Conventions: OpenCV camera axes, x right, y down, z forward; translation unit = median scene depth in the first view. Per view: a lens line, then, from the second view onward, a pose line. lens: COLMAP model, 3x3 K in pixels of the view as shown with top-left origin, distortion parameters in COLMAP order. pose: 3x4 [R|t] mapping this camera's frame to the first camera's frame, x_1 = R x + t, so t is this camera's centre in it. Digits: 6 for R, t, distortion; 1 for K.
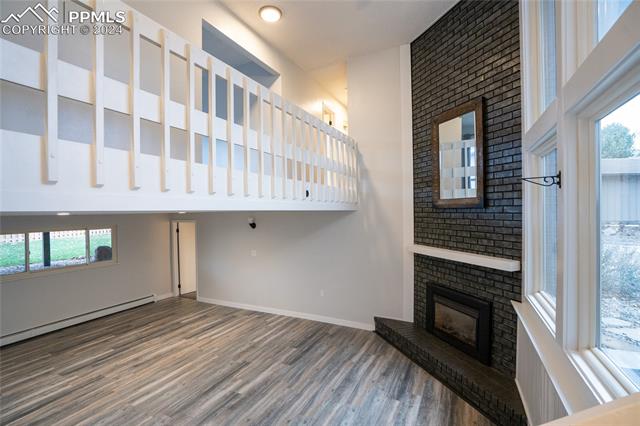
lens RADIAL K [[292.7, 0, 320.0], [0, 292.7, 213.0], [0, 0, 1]] dist [-0.014175, -0.000048]
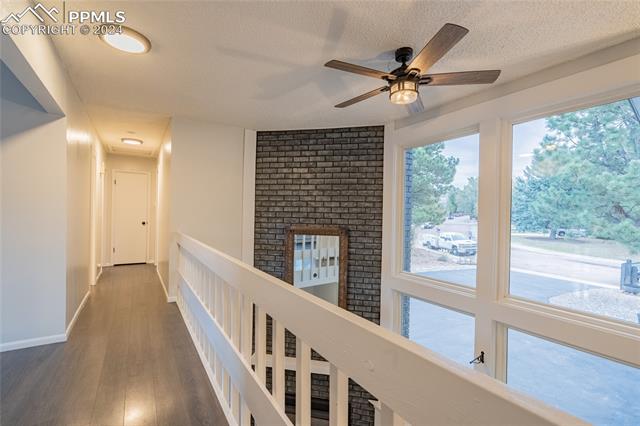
lens RADIAL K [[292.7, 0, 320.0], [0, 292.7, 213.0], [0, 0, 1]] dist [-0.014175, -0.000048]
pose [[0.516540, 0.012174, 0.856177, -0.418087], [-0.012992, 0.999895, -0.006379, -0.389873], [-0.856165, -0.007829, 0.516644, 0.435197]]
